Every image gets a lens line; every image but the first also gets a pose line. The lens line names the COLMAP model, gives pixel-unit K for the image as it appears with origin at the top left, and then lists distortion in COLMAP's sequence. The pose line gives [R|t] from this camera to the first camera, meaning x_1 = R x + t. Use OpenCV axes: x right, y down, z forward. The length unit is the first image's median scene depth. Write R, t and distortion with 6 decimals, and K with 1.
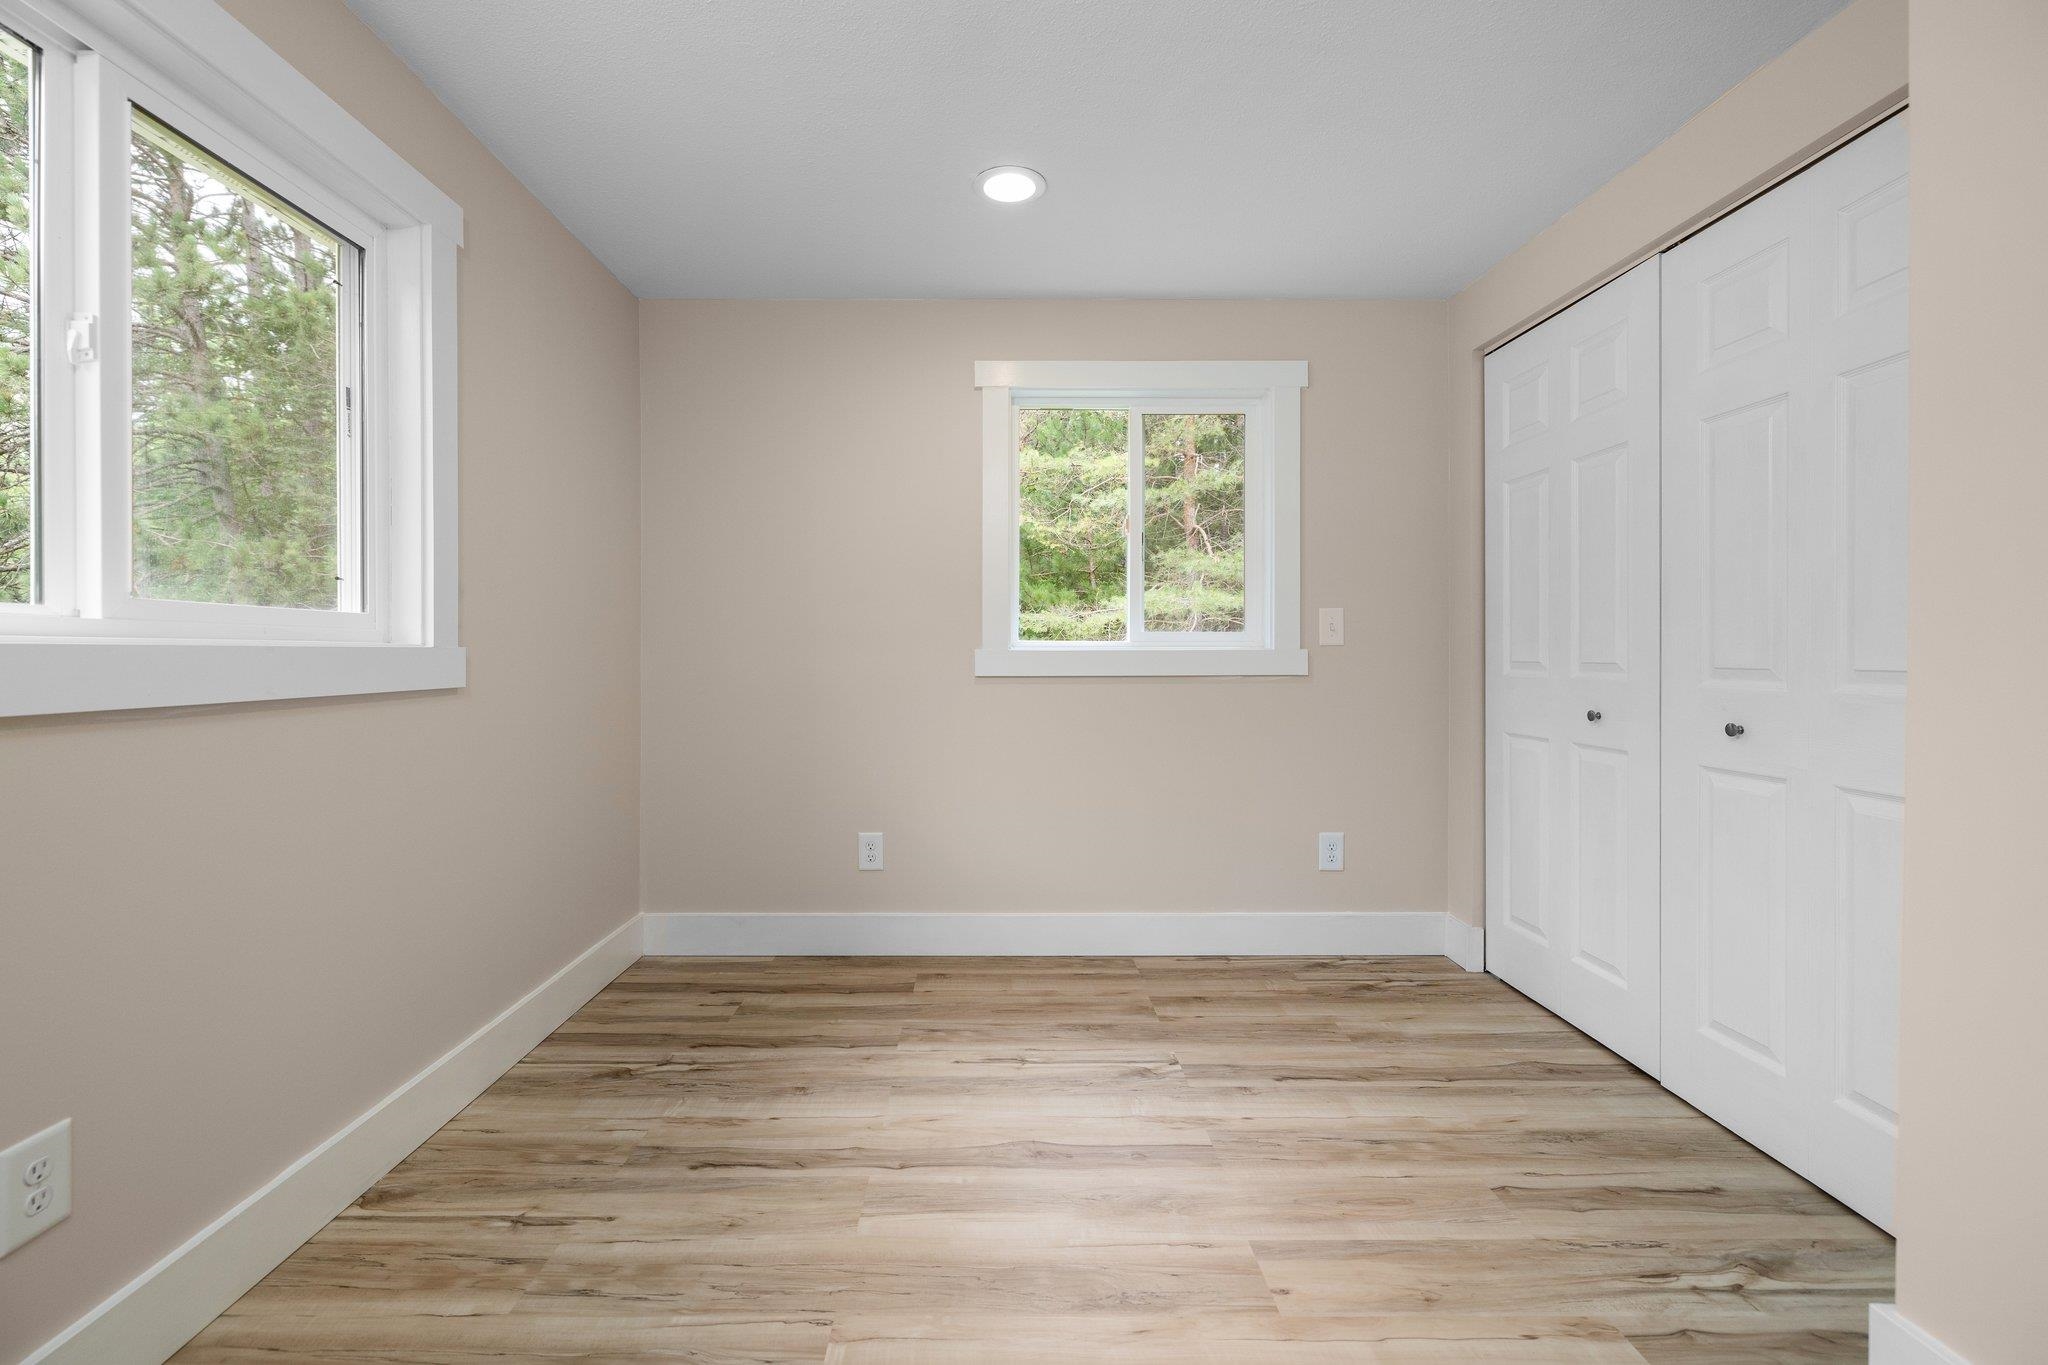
lens RADIAL K [[862.3, 0, 1020.7], [0, 862.3, 663.8], [0, 0, 1]] dist [-0.002770, 0.000493]
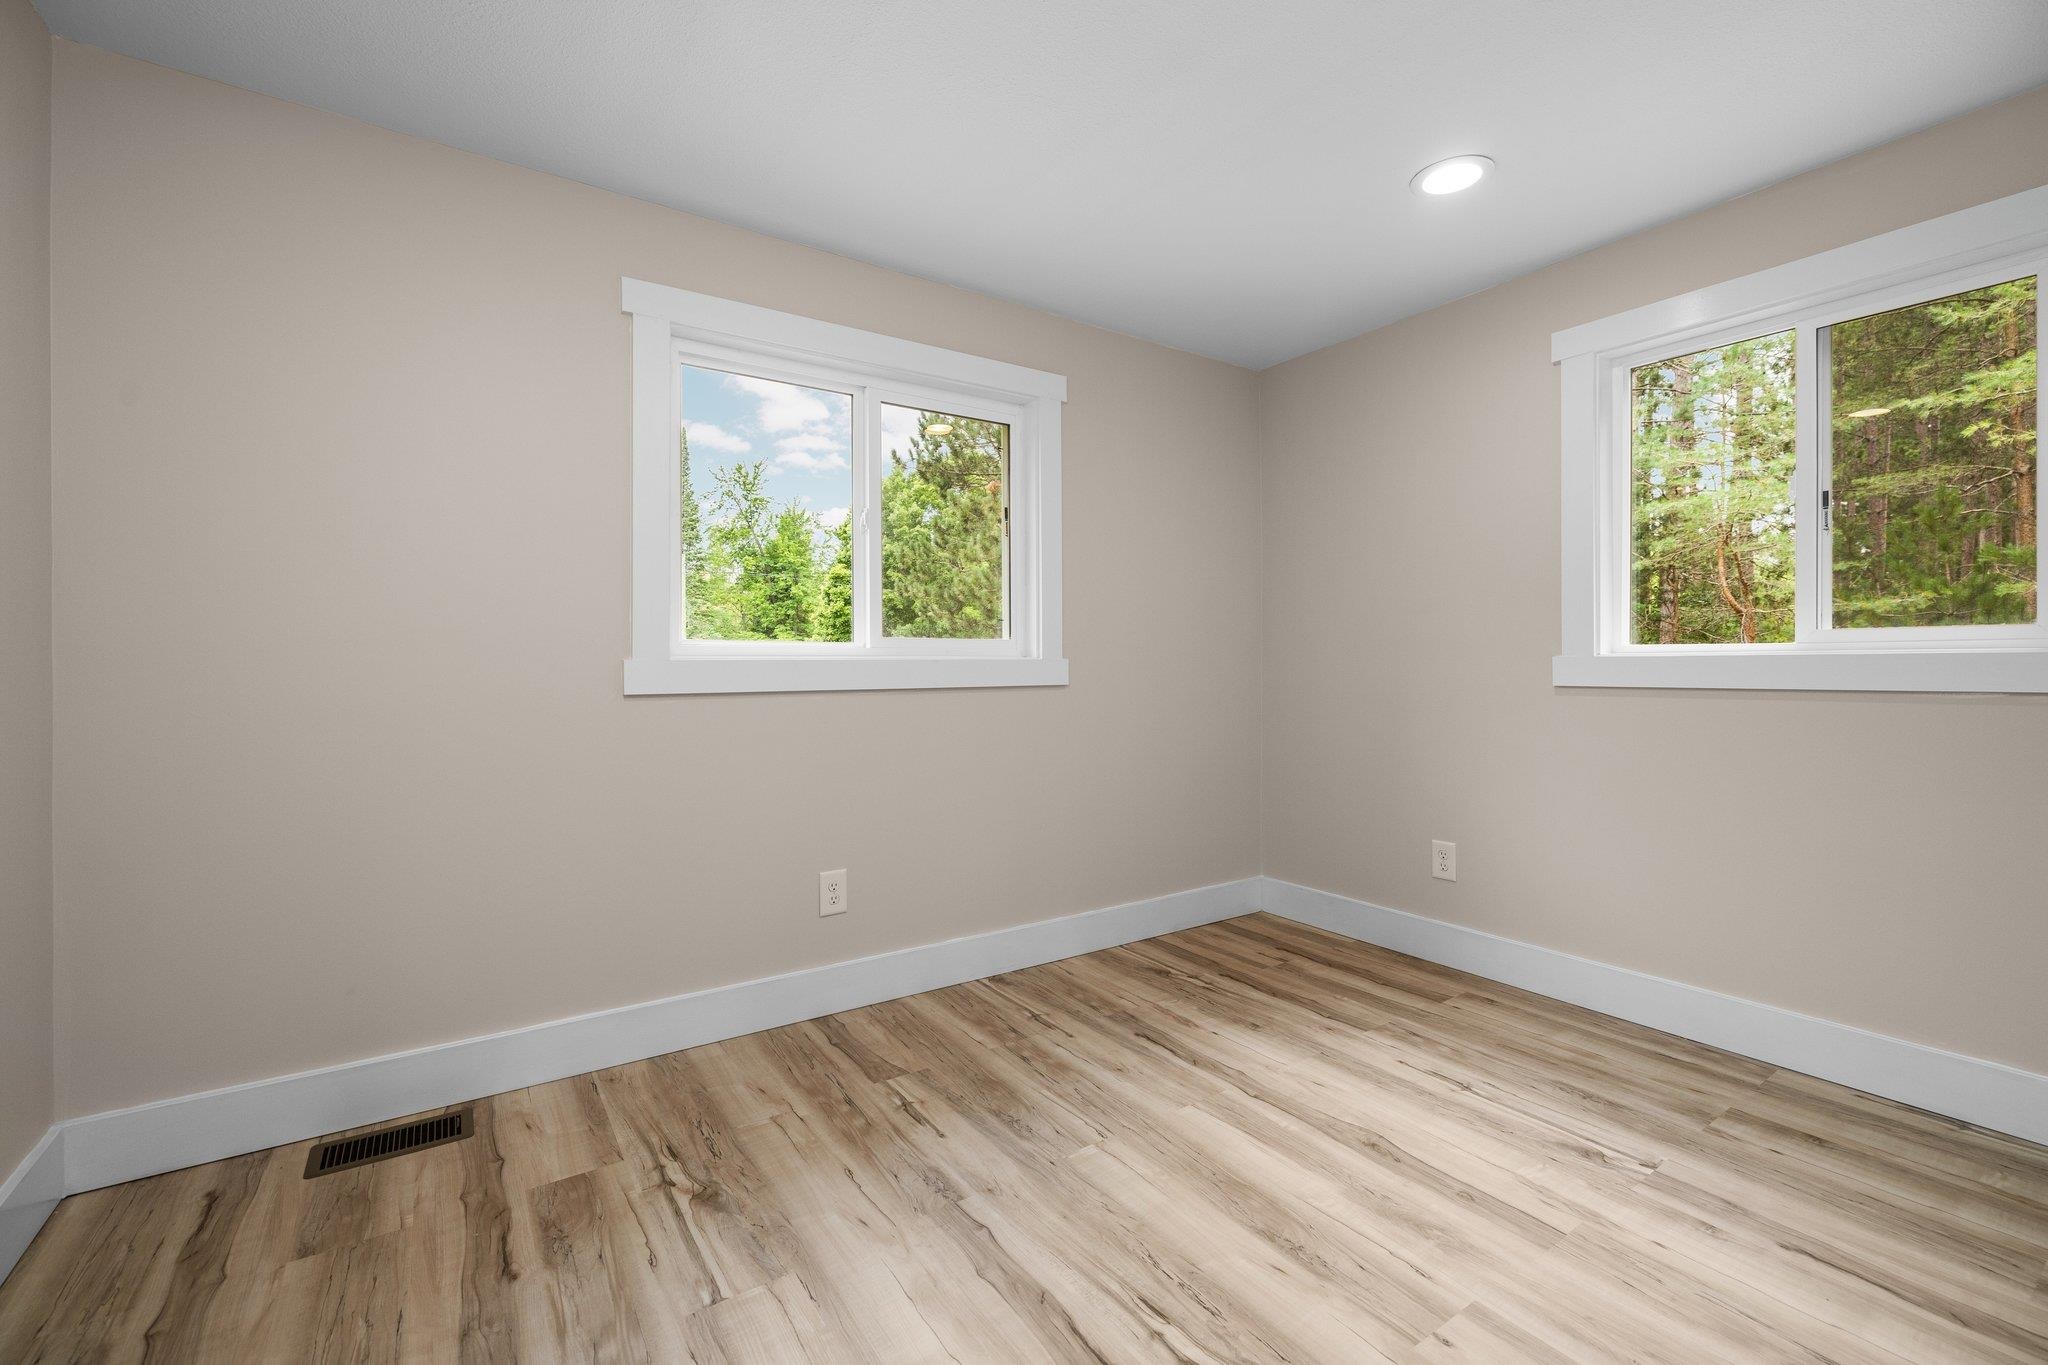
lens RADIAL K [[862.3, 0, 1024.8], [0, 862.3, 669.3], [0, 0, 1]] dist [-0.002770, 0.000493]
pose [[0.555741, 0.002069, -0.831353, 0.533301], [-0.007155, 0.999972, -0.002295, 0.005563], [0.831325, 0.007224, 0.555740, 0.066203]]
